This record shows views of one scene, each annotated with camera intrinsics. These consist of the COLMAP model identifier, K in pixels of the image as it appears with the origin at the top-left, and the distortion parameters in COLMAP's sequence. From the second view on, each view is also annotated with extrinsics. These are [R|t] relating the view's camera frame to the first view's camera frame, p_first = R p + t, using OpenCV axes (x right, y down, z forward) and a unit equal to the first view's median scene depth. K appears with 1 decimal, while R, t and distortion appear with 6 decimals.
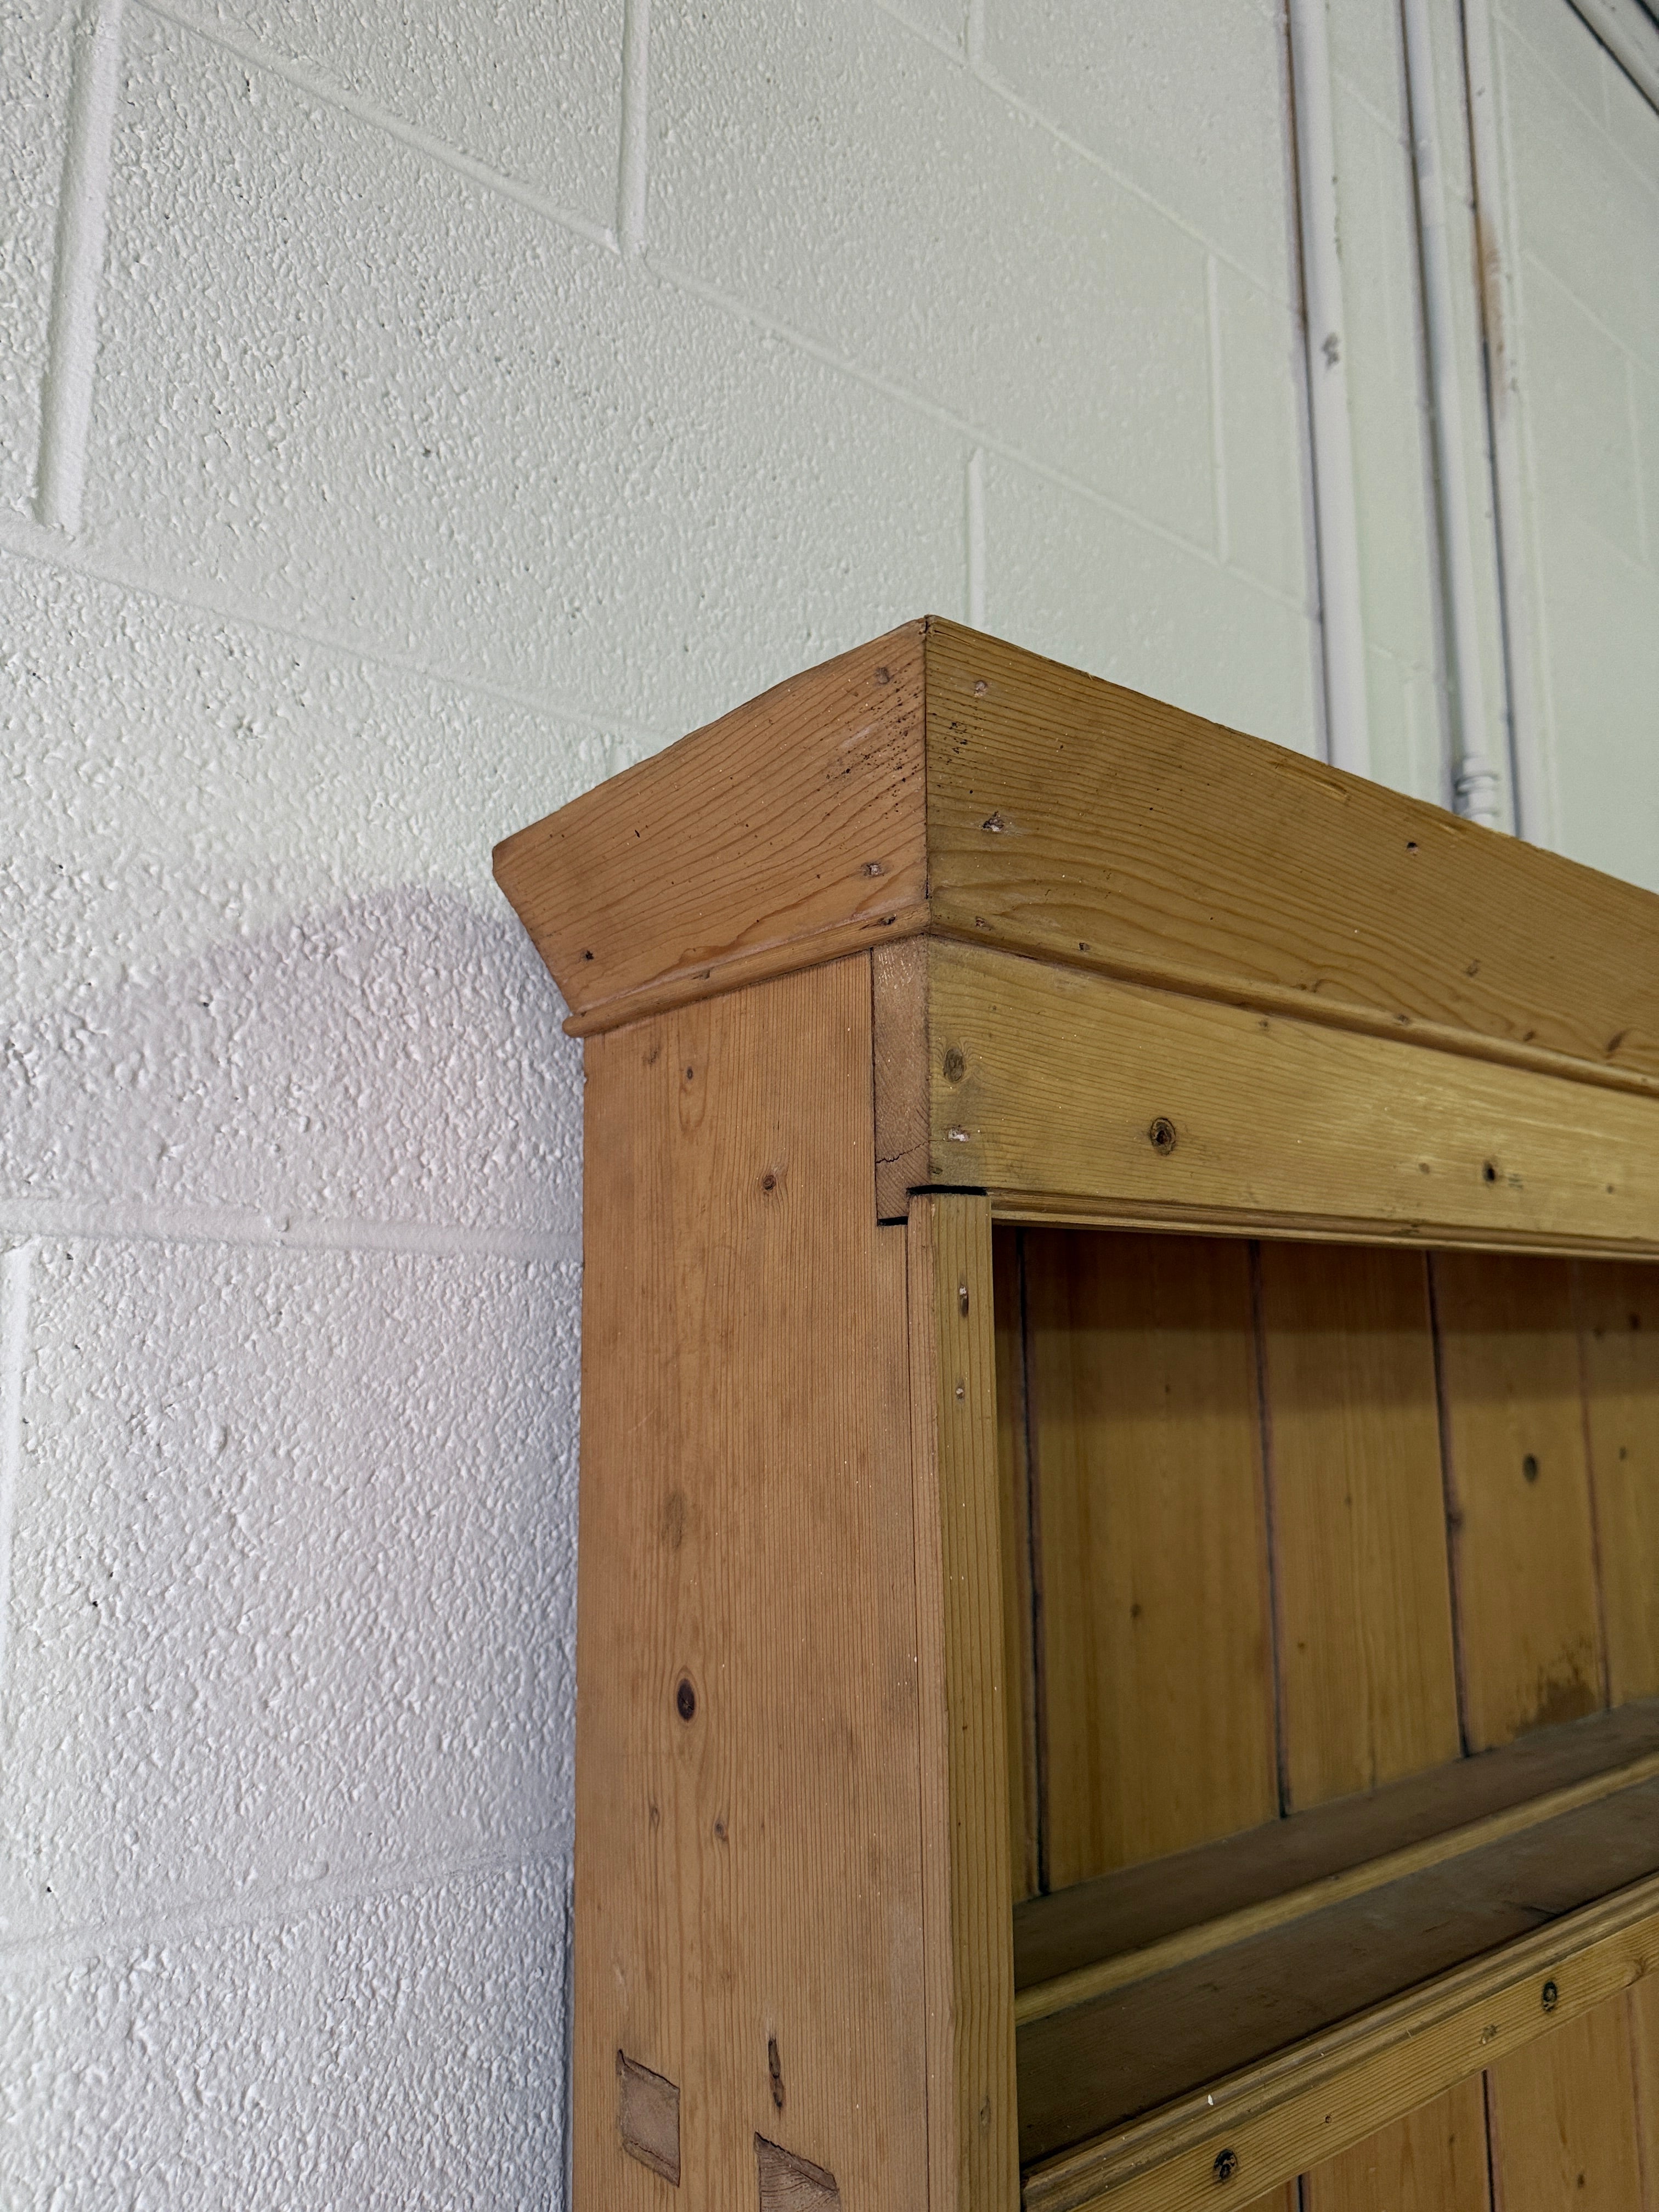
lens RADIAL K [[1551.1, 0, 830.2], [0, 1551.1, 1102.1], [0, 0, 1]] dist [0.098003, -0.123777]
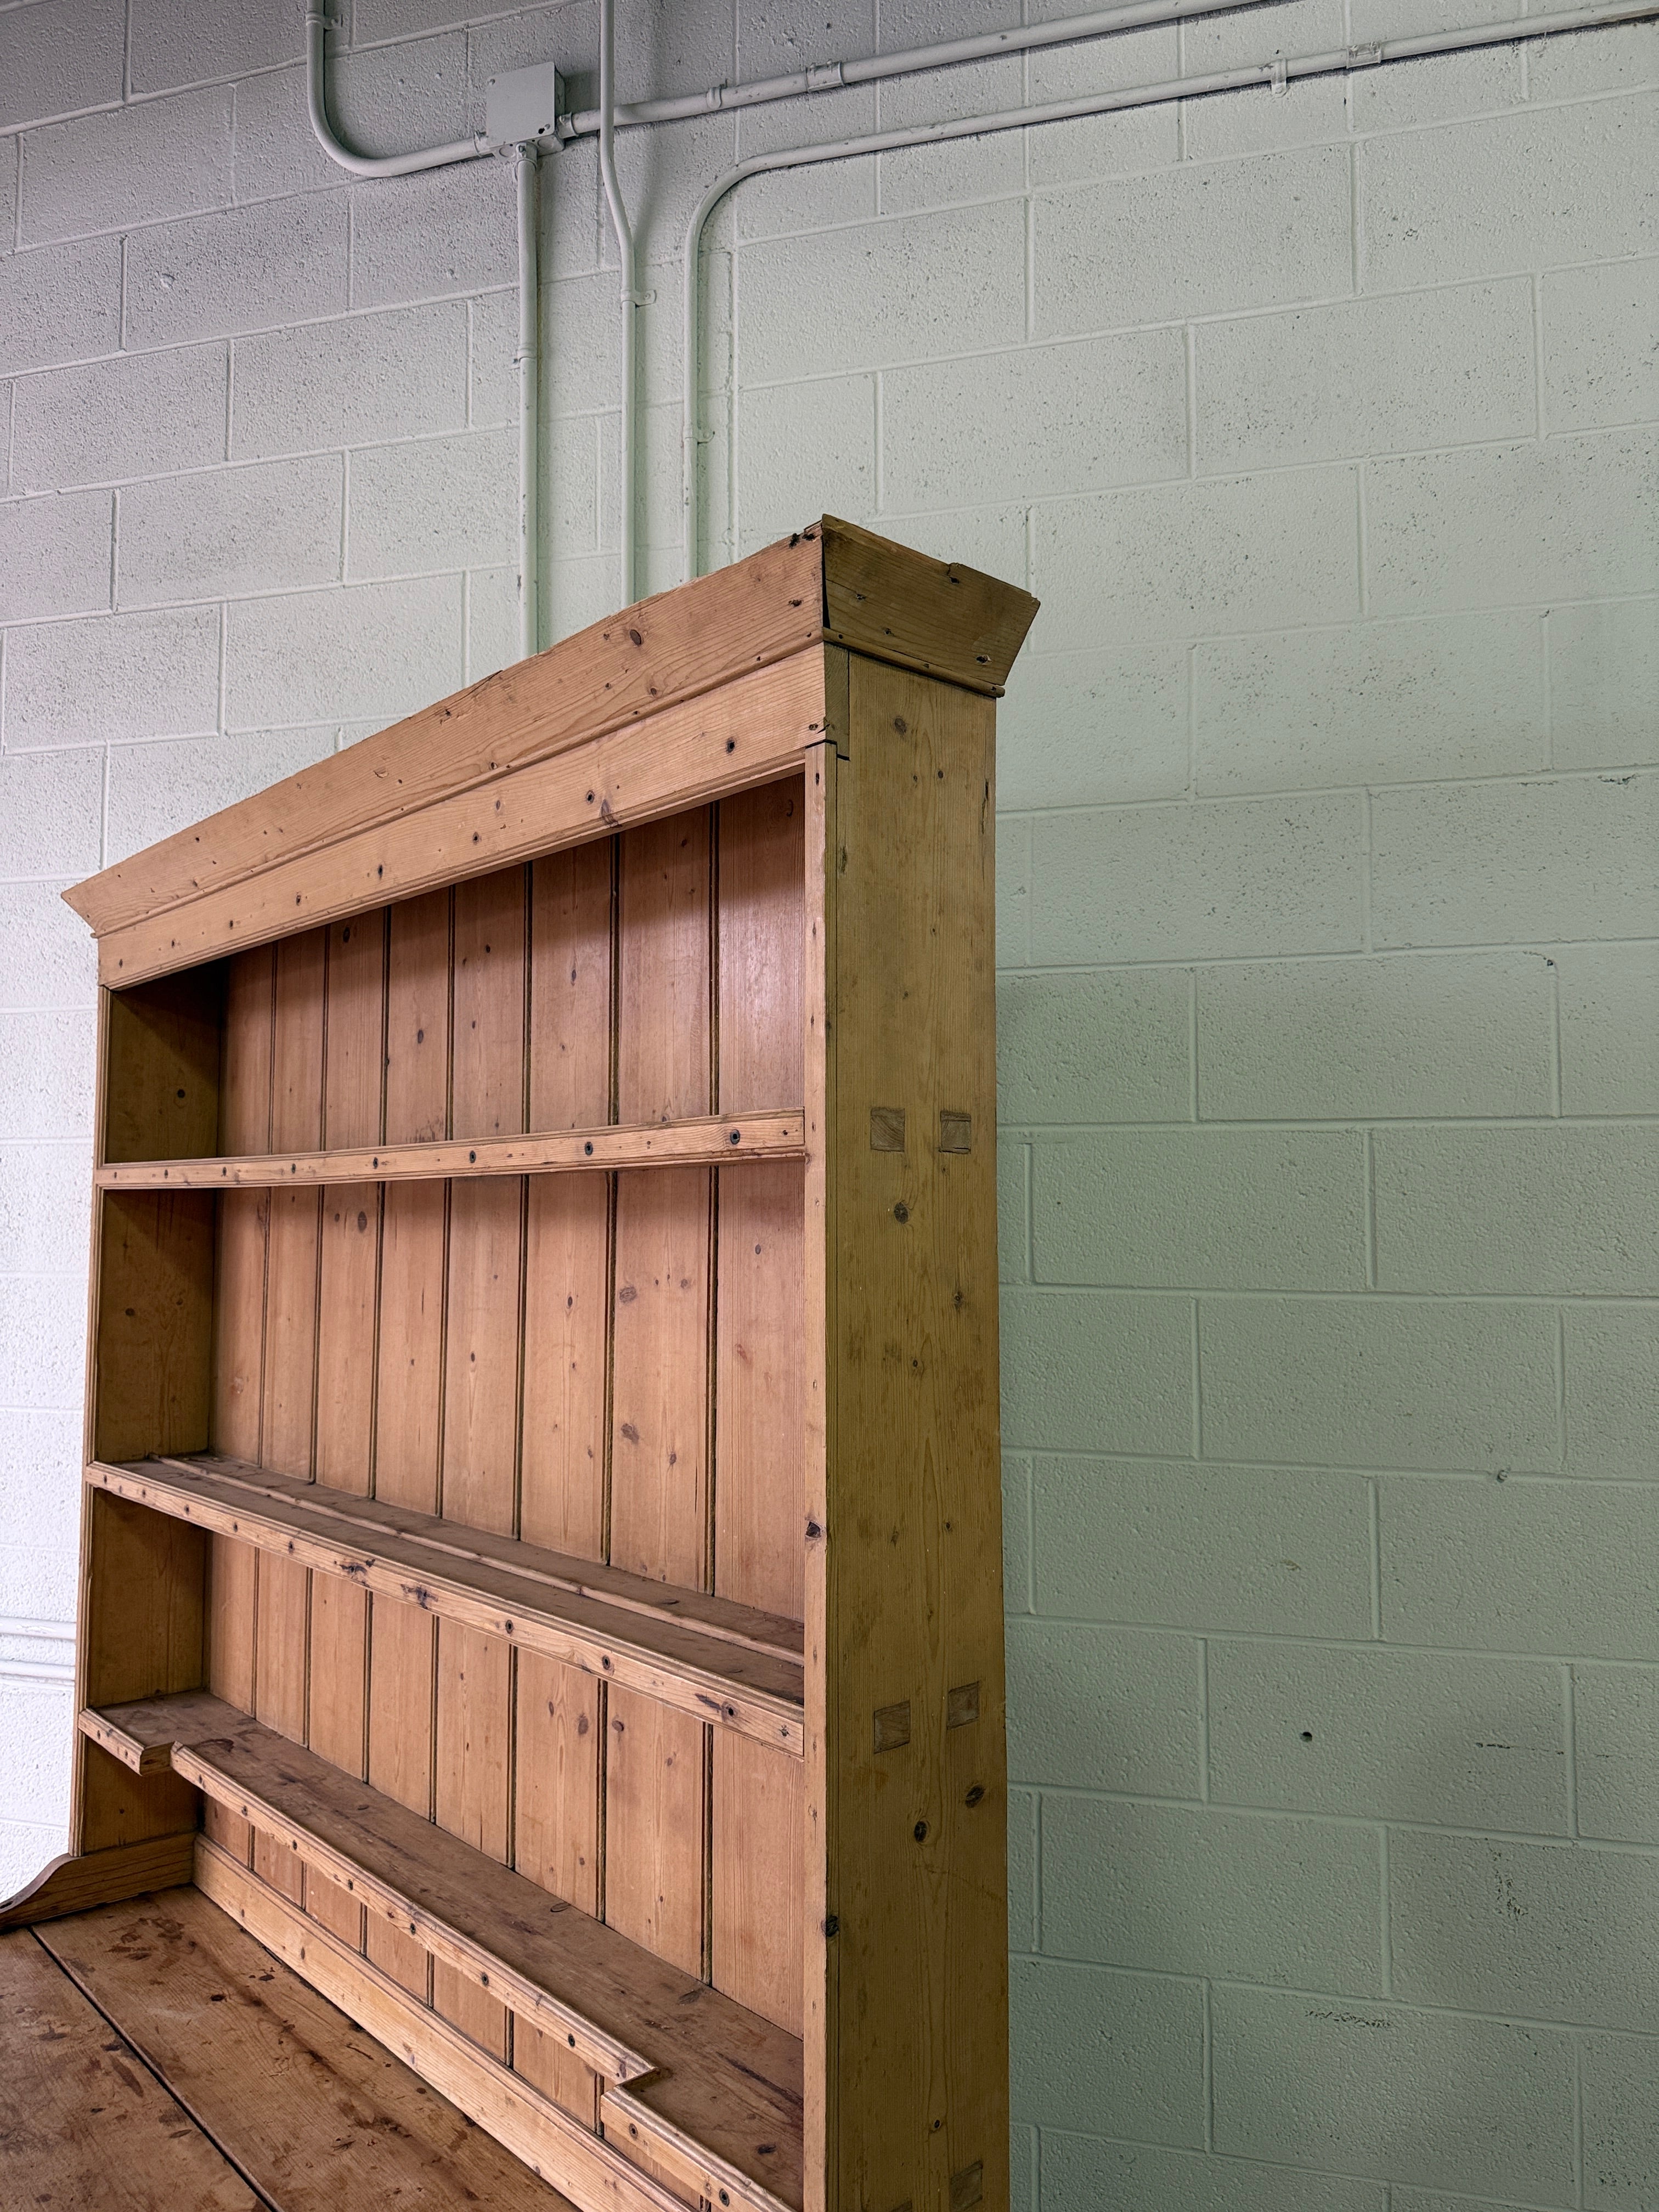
lens RADIAL K [[1582.8, 0, 846.6], [0, 1582.8, 1092.6], [0, 0, 1]] dist [-0.007109, -0.002718]
pose [[0.039994, -0.068795, -0.996829, 4.531221], [0.152106, 0.986419, -0.061974, 0.932229], [0.987555, -0.149145, 0.049915, 2.603598]]
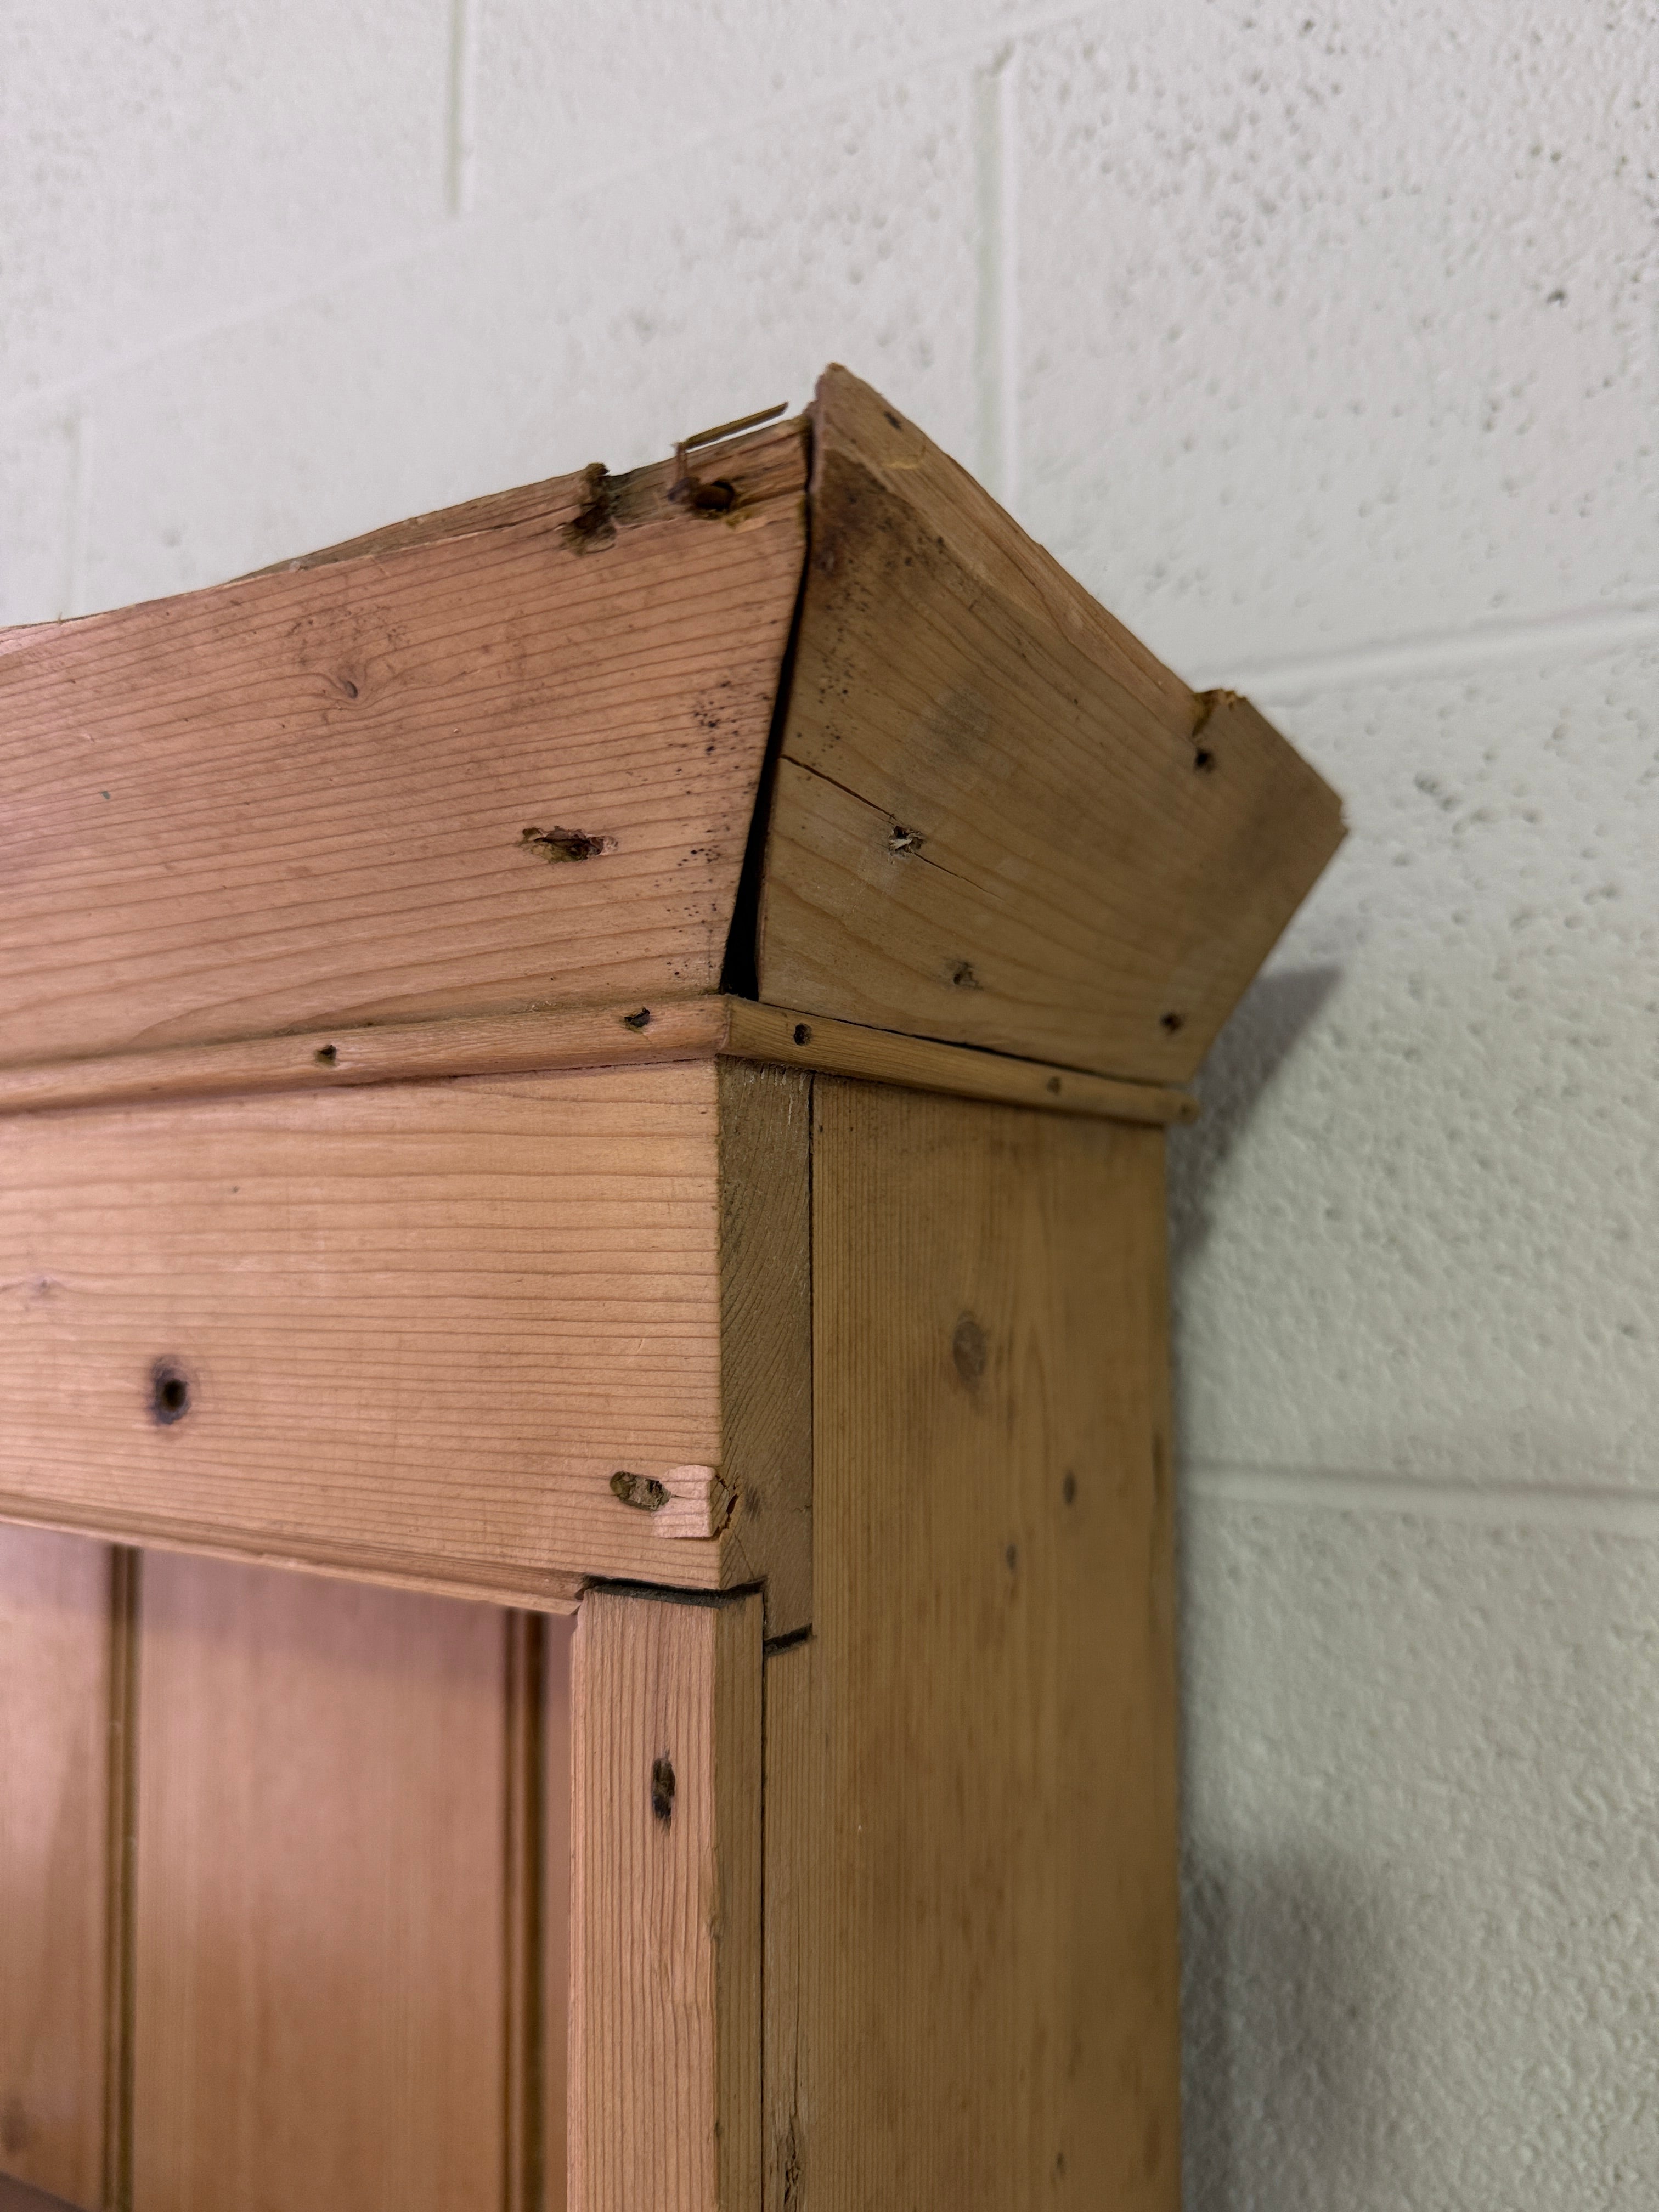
lens RADIAL K [[1605.0, 0, 829.5], [0, 1605.0, 1106.0], [0, 0, 1]] dist [-0.007266, -0.006940]
pose [[0.346960, -0.044774, -0.936810, 2.806487], [0.147730, 0.989000, 0.007446, 0.194787], [0.926172, -0.140979, 0.349758, 2.653840]]
